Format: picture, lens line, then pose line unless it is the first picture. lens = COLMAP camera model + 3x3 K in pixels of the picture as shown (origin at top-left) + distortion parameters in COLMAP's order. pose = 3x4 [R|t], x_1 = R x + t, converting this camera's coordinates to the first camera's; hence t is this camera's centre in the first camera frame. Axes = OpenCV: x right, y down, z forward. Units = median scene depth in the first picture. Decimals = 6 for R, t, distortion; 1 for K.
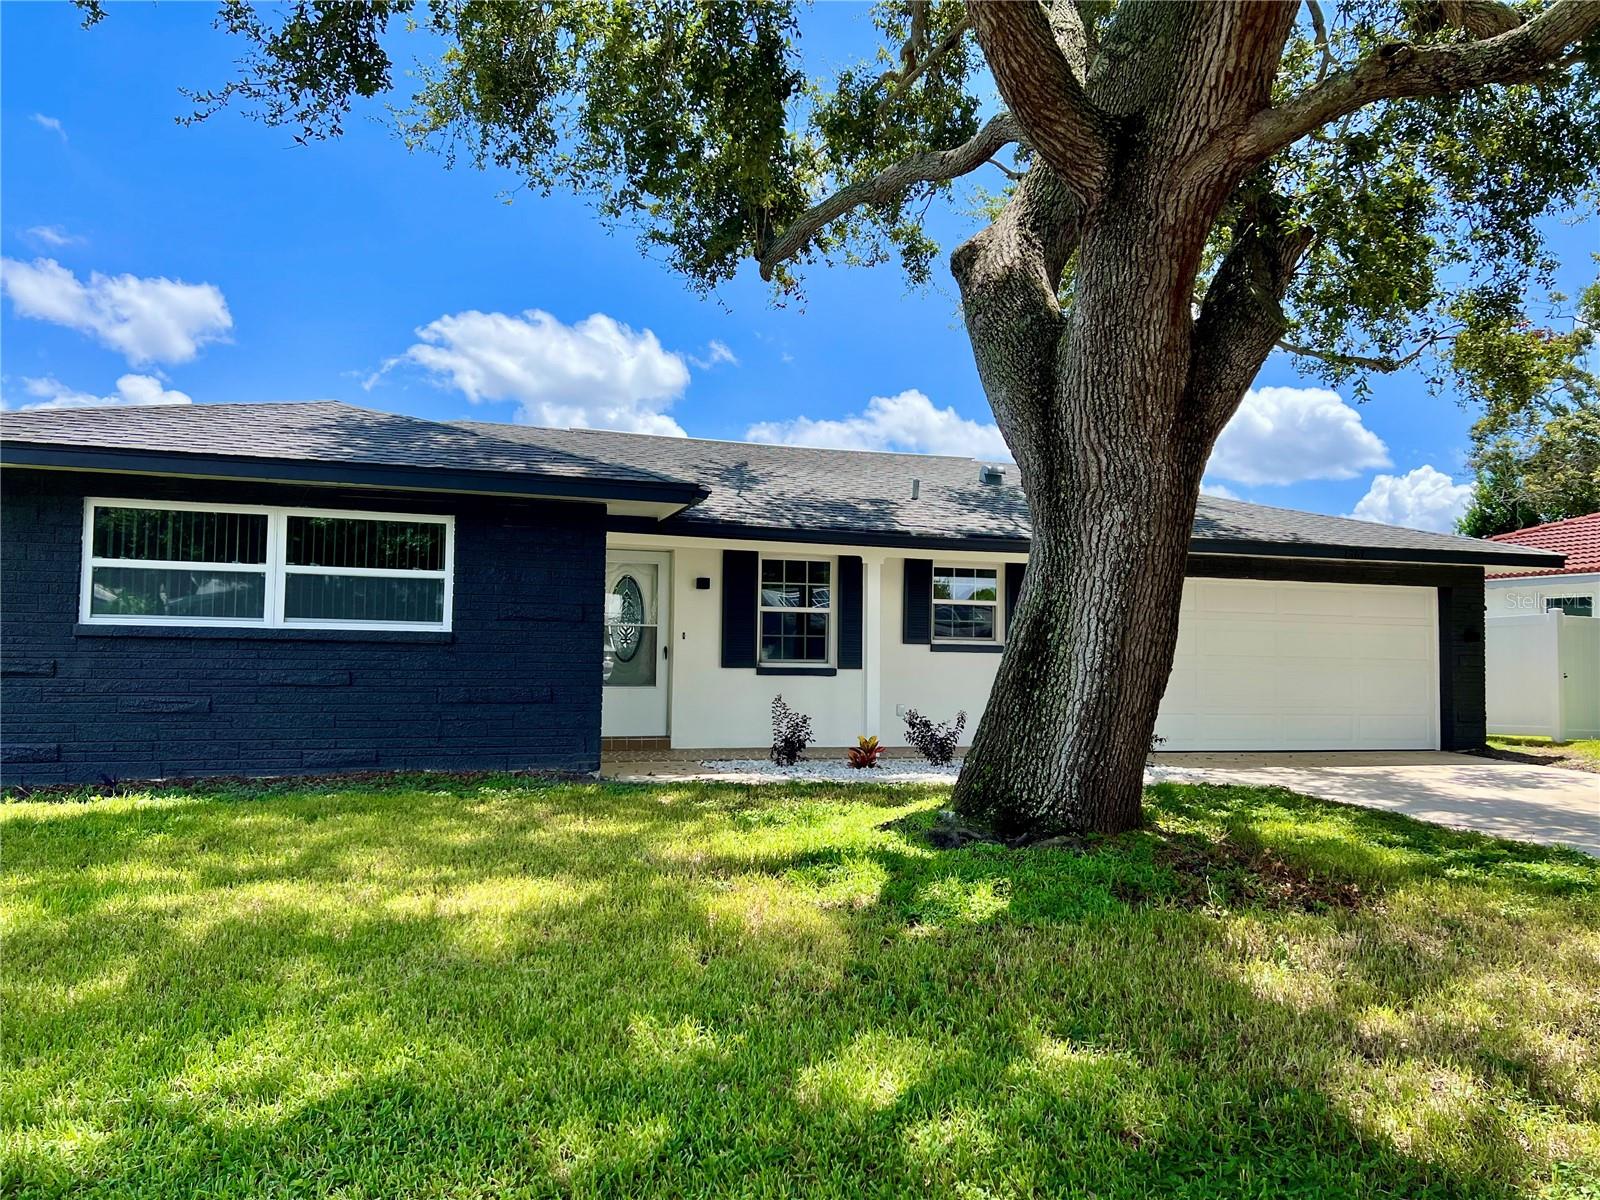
lens RADIAL K [[1211.1, 0, 800.0], [0, 1211.1, 600.0], [0, 0, 1]] dist [0.087925, -0.000418]
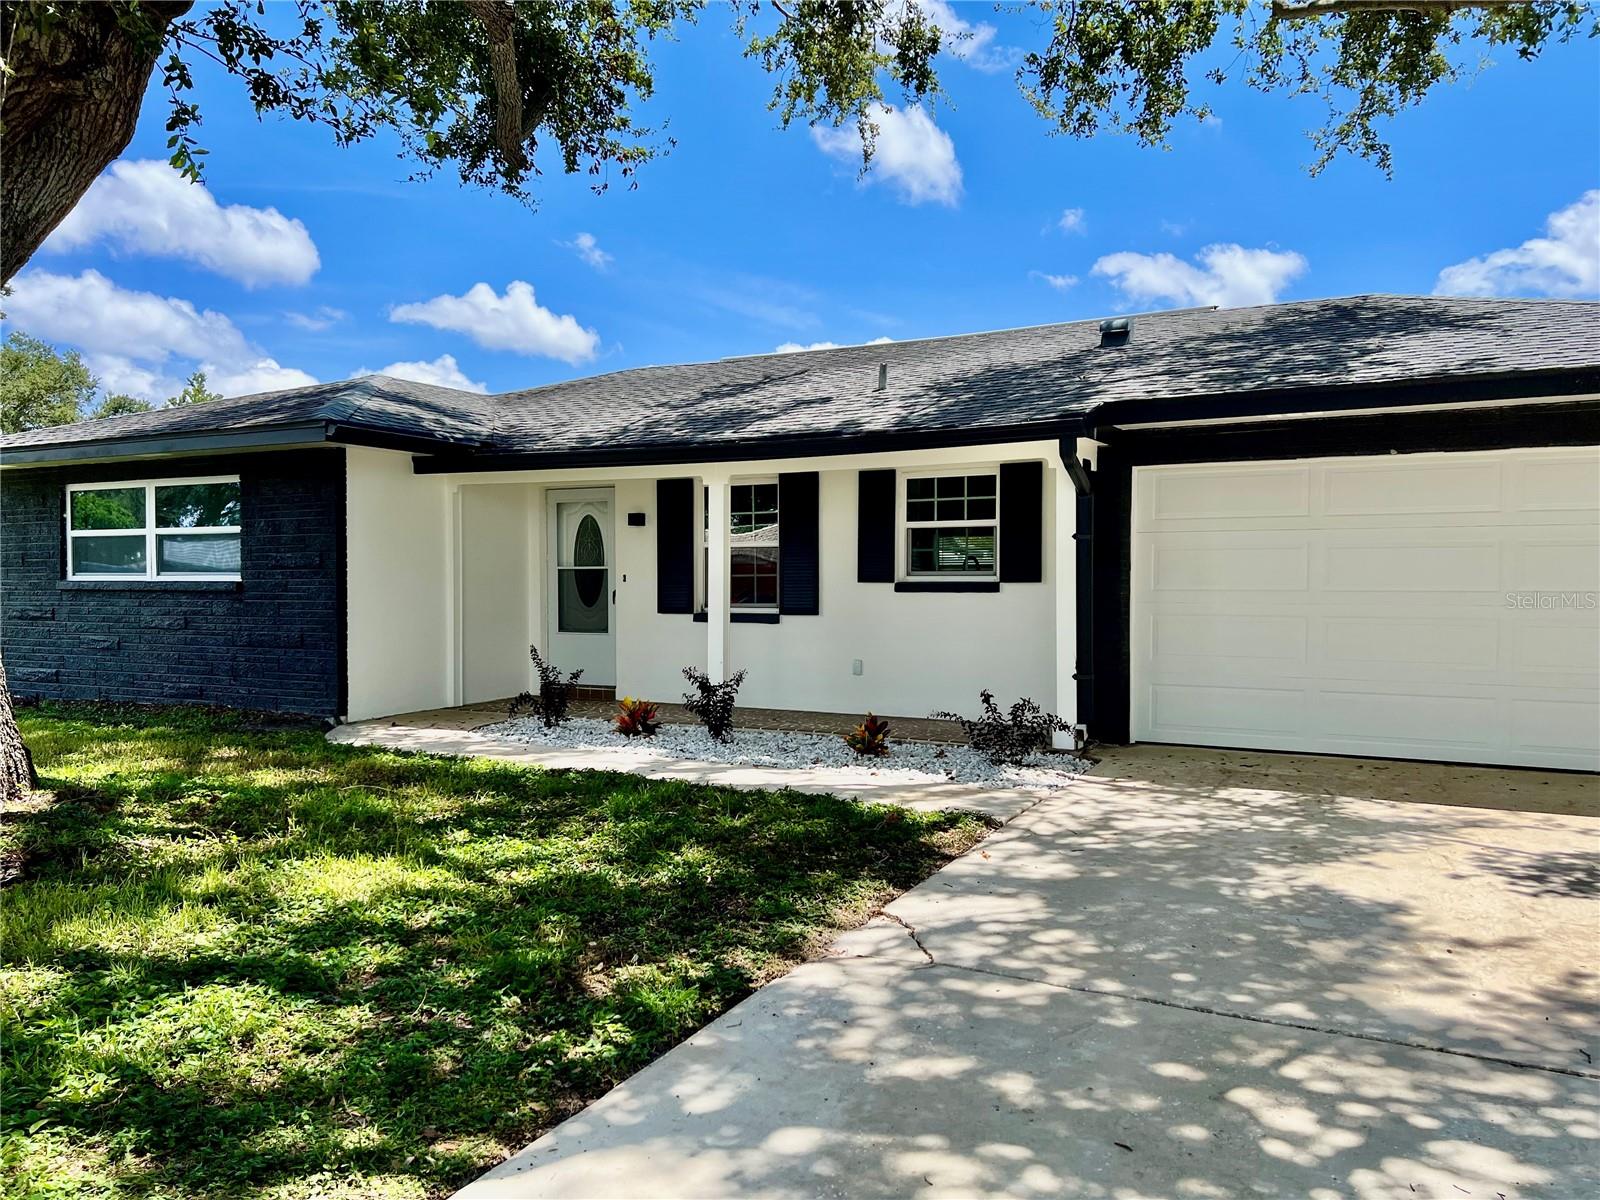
lens RADIAL K [[1211.1, 0, 800.0], [0, 1211.1, 600.0], [0, 0, 1]] dist [0.087925, -0.000418]
pose [[0.667949, -0.003748, -0.744198, 0.662191], [0.043750, 0.998456, 0.034239, 0.020087], [0.742920, -0.055428, 0.667081, 0.486621]]
